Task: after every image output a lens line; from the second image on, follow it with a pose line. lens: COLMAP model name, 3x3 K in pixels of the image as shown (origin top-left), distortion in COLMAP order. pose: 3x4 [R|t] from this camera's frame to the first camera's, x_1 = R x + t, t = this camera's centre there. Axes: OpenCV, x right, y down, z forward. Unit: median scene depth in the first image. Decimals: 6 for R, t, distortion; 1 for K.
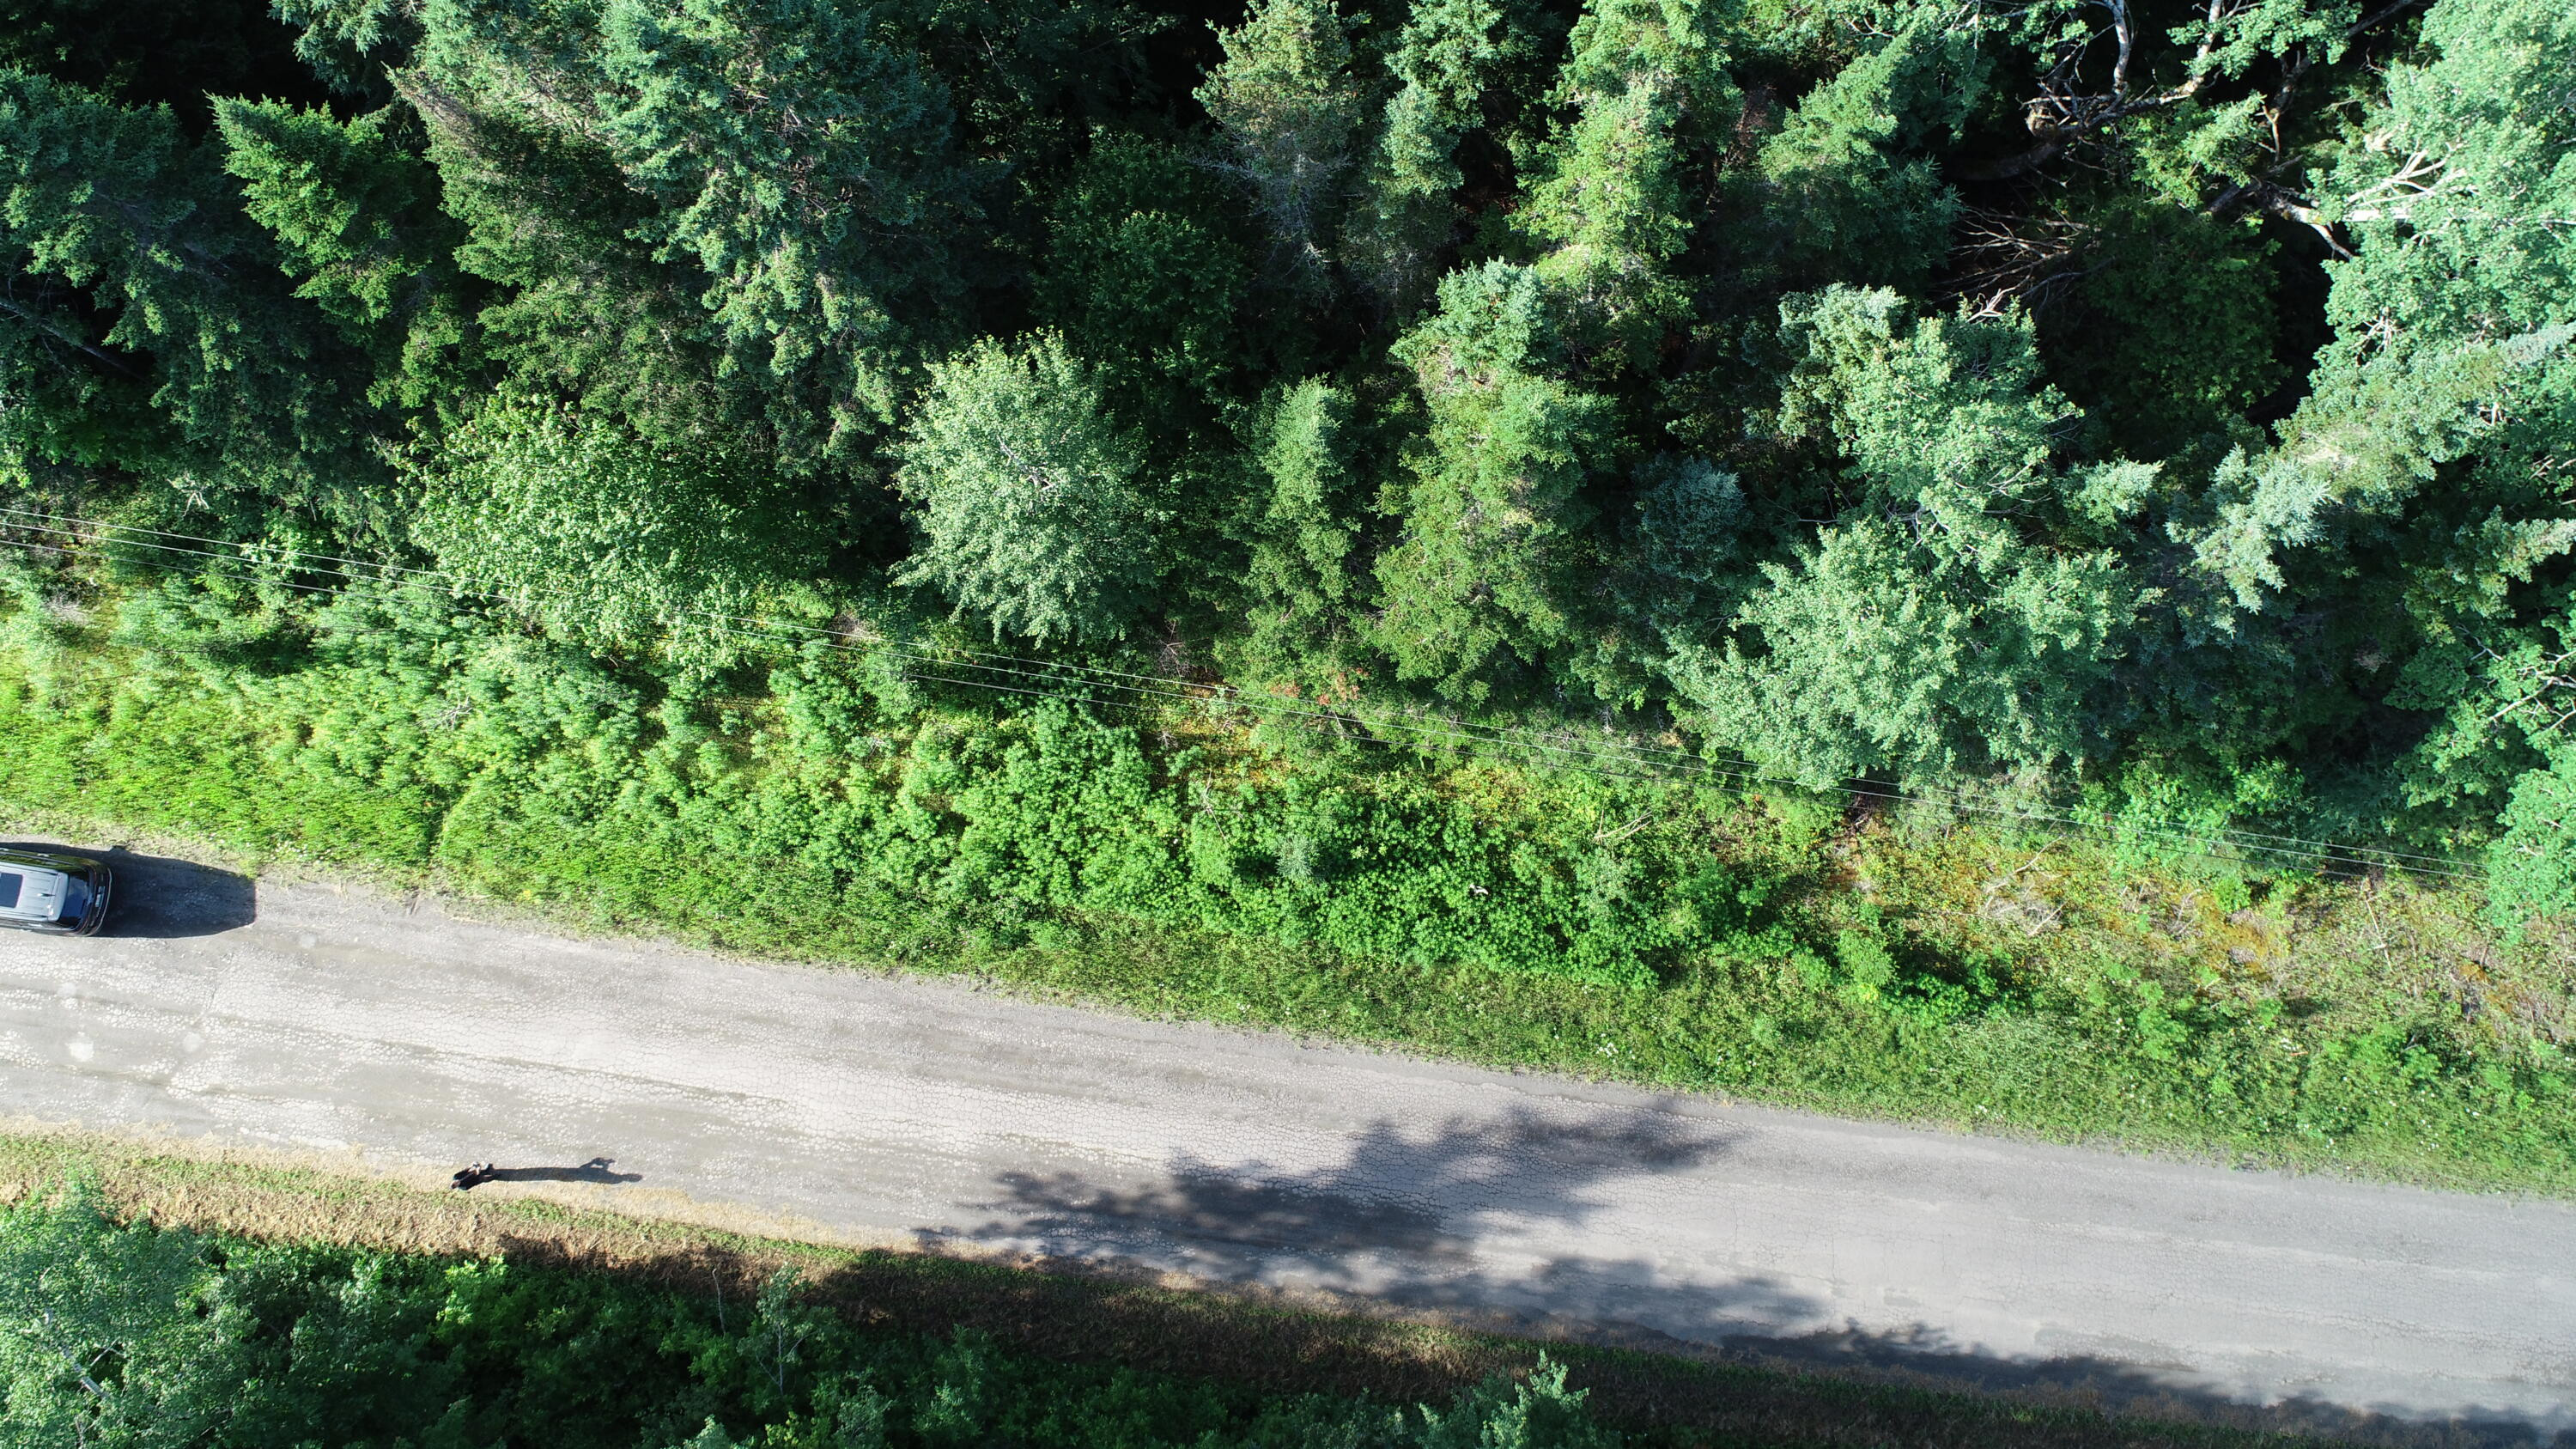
lens RADIAL K [[1716.8, 0, 1279.9], [0, 1716.8, 734.0], [0, 0, 1]] dist [-0.002483, -0.001168]
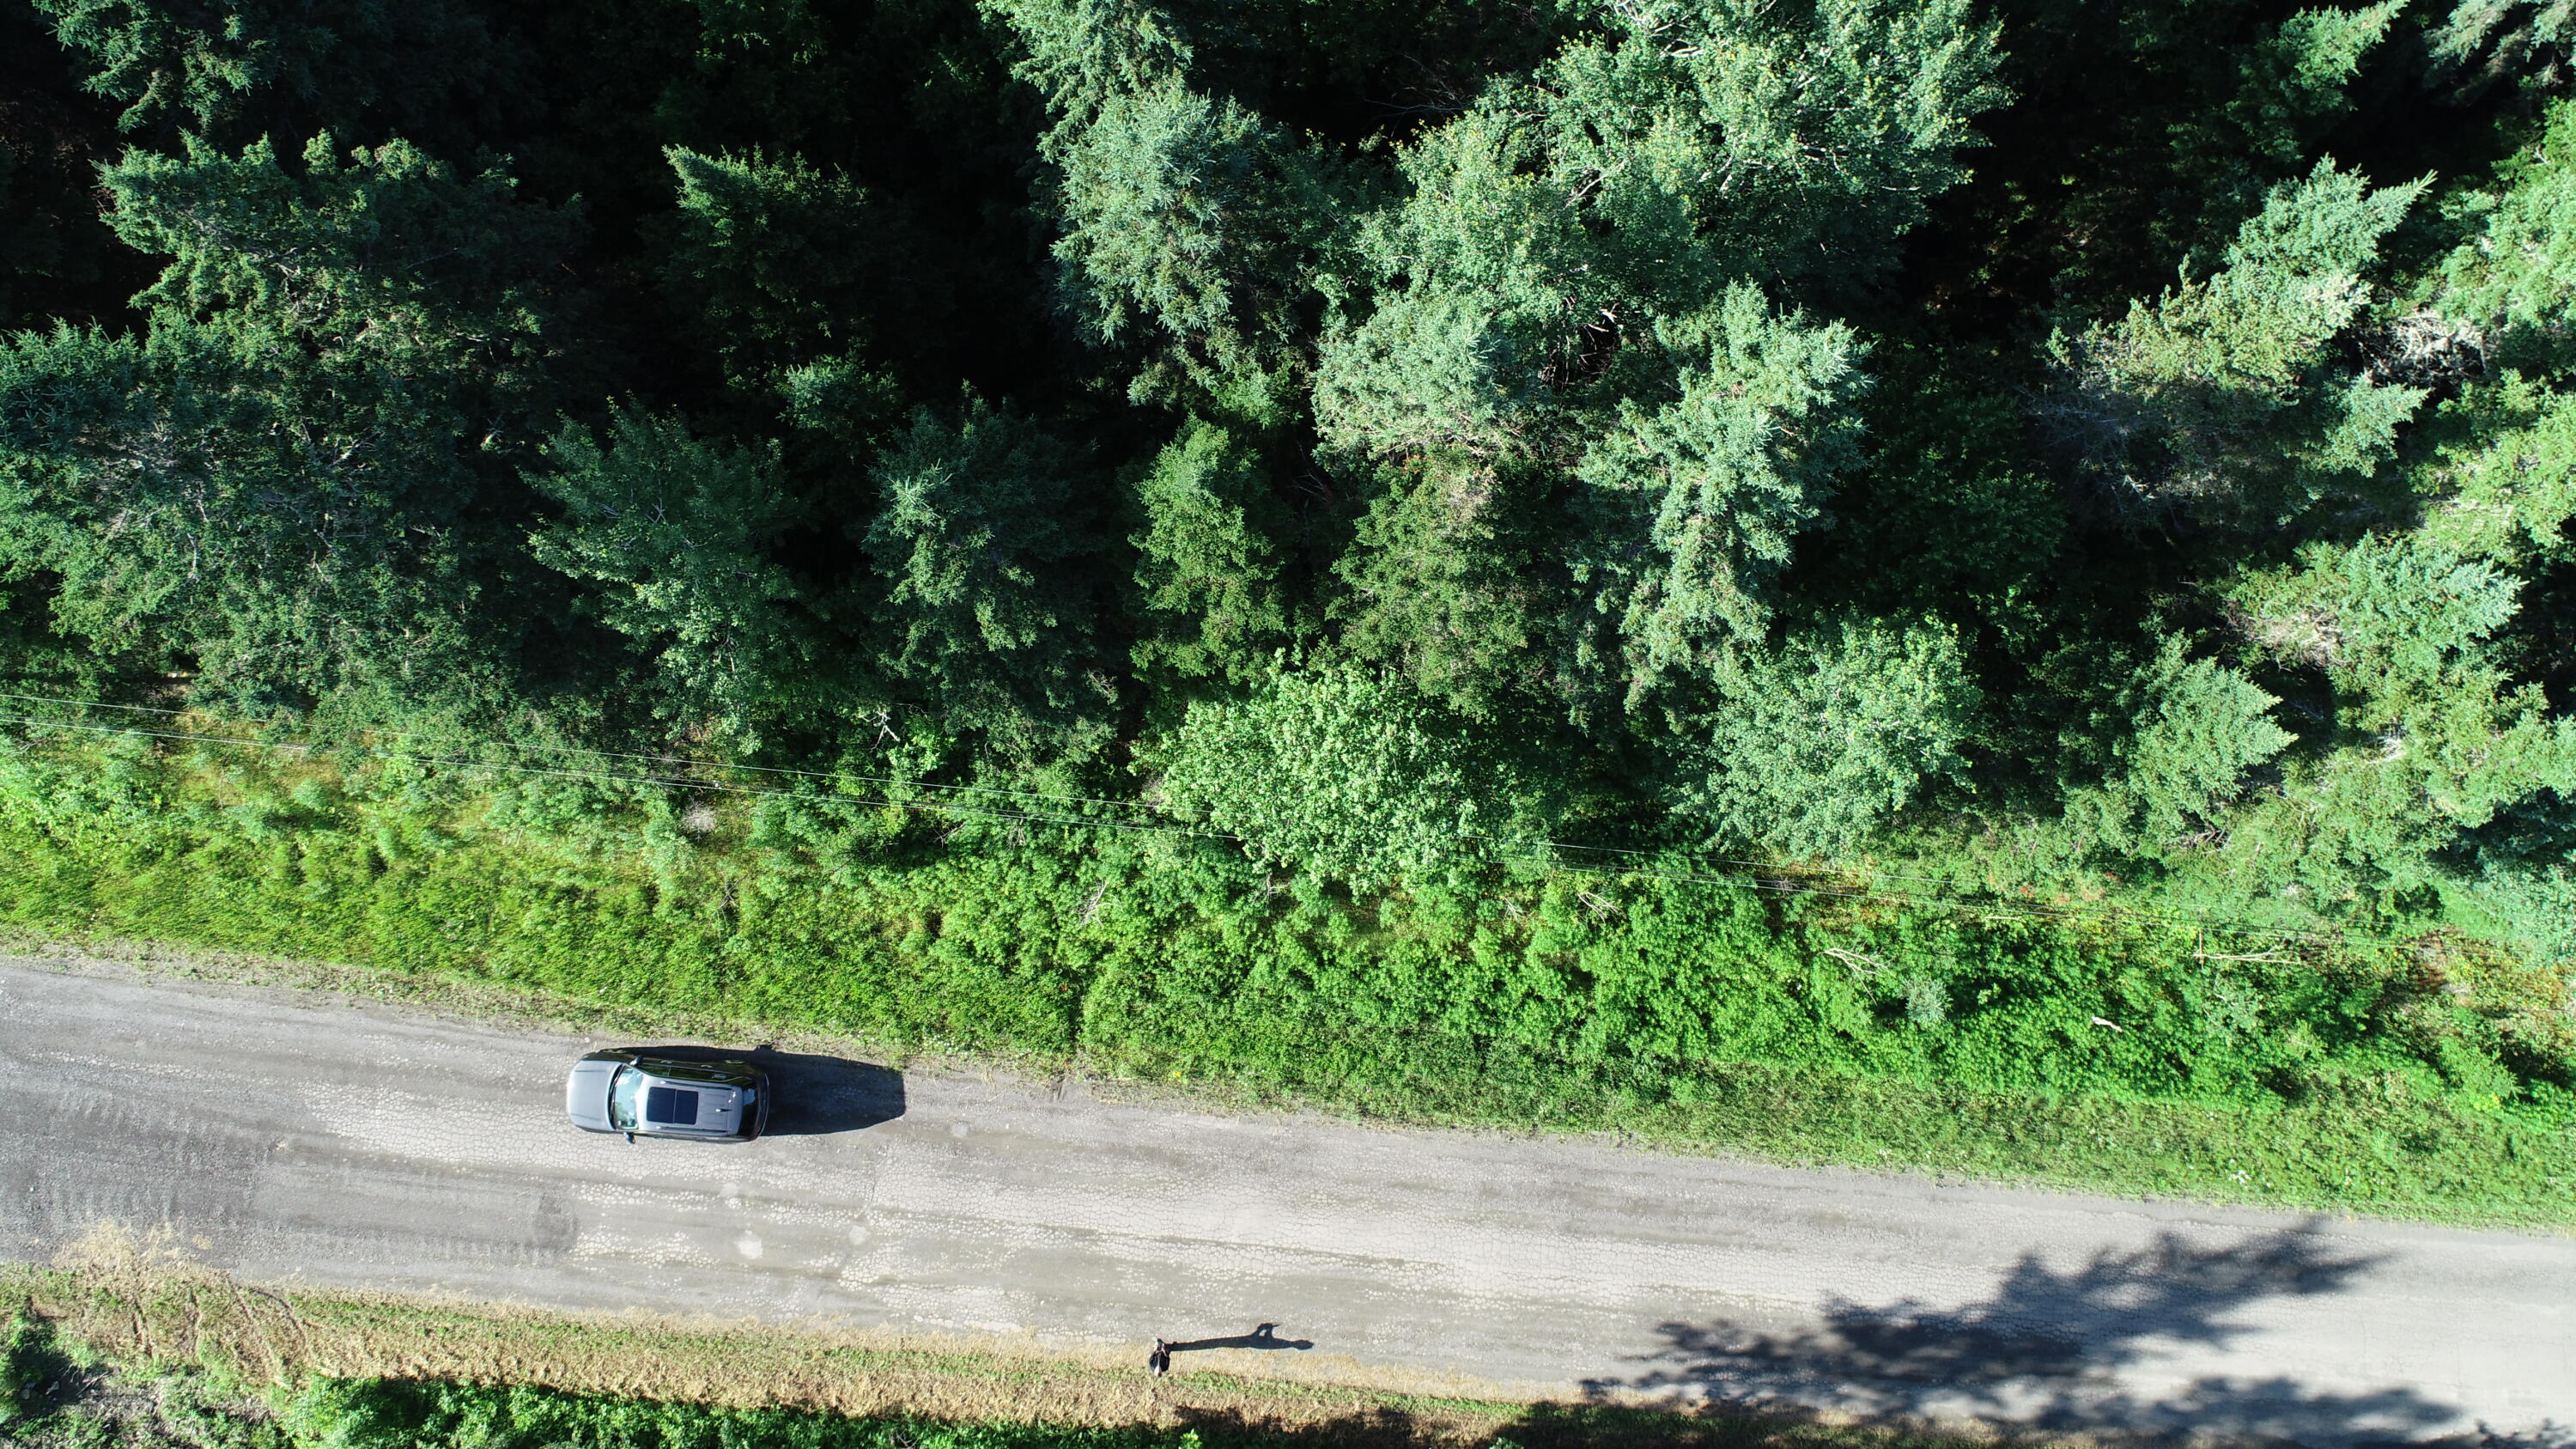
lens RADIAL K [[1716.8, 0, 1279.9], [0, 1716.8, 734.0], [0, 0, 1]] dist [-0.002483, -0.001168]
pose [[0.999052, -0.043444, 0.002781, -0.368190], [0.042995, 0.994691, 0.093497, -0.195827], [-0.006828, -0.093288, 0.995616, 0.014350]]
